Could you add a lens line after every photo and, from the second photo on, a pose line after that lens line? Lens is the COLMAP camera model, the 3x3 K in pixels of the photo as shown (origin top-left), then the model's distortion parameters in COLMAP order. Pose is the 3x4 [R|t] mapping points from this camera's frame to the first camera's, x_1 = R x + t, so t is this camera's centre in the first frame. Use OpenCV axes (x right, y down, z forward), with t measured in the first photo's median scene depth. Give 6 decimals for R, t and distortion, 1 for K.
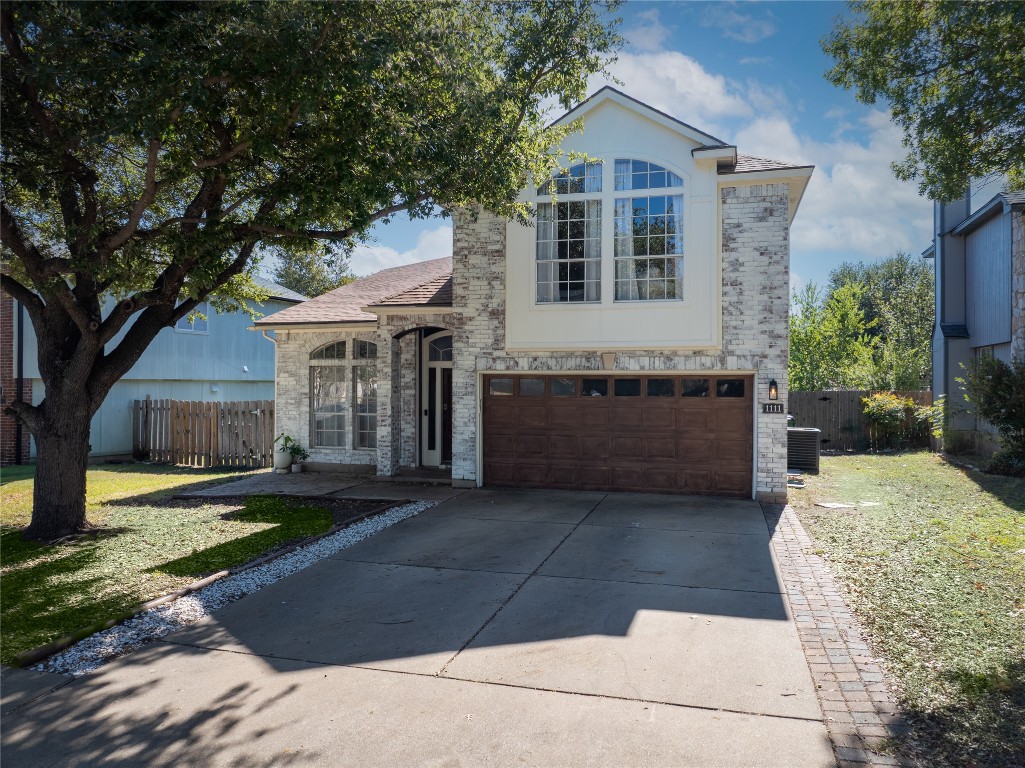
lens RADIAL K [[720.6, 0, 512.5], [0, 720.6, 384.0], [0, 0, 1]] dist [-0.041784, 0.009667]
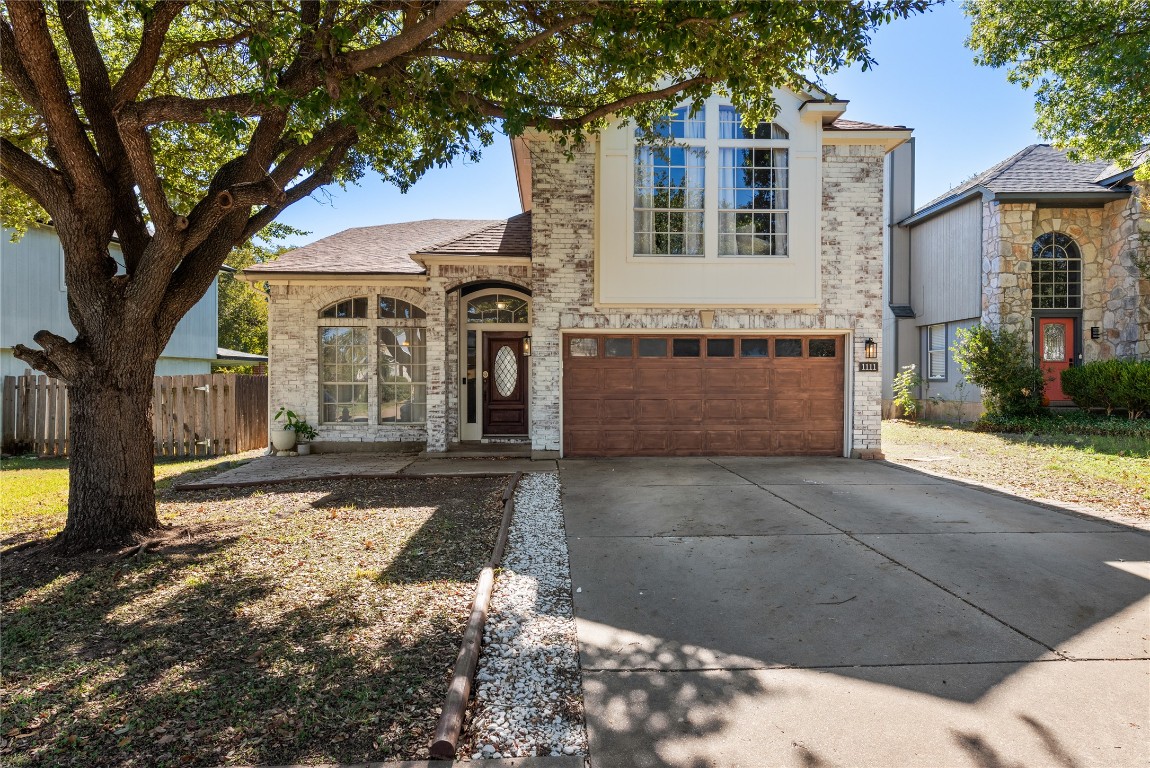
lens RADIAL K [[681.5, 0, 579.1], [0, 681.5, 388.1], [0, 0, 1]] dist [0.011518, -0.000765]
pose [[0.947976, -0.006944, 0.318266, -0.316619], [0.002889, 0.999909, 0.013212, 0.047227], [-0.318329, -0.011605, 0.947909, 0.196060]]
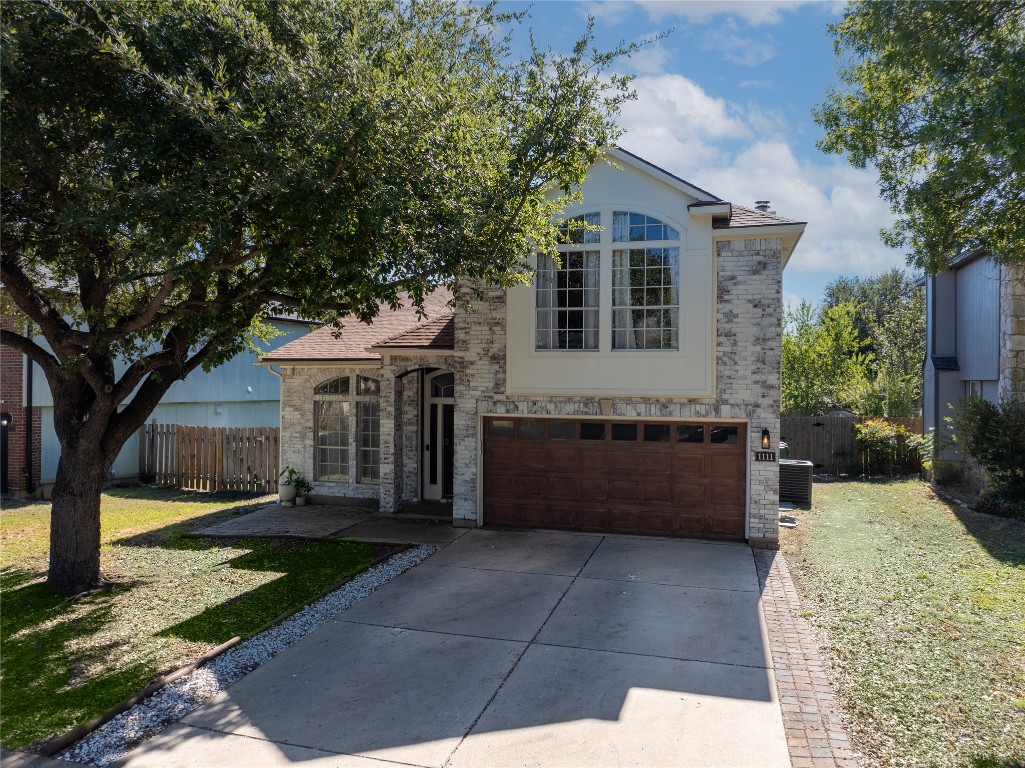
lens RADIAL K [[716.3, 0, 513.1], [0, 716.3, 381.1], [0, 0, 1]] dist [-0.047382, 0.018964]
pose [[0.999990, 0.003937, 0.002139, -0.001748], [-0.003934, 0.999991, -0.001650, -0.066845], [-0.002146, 0.001641, 0.999996, -0.021660]]
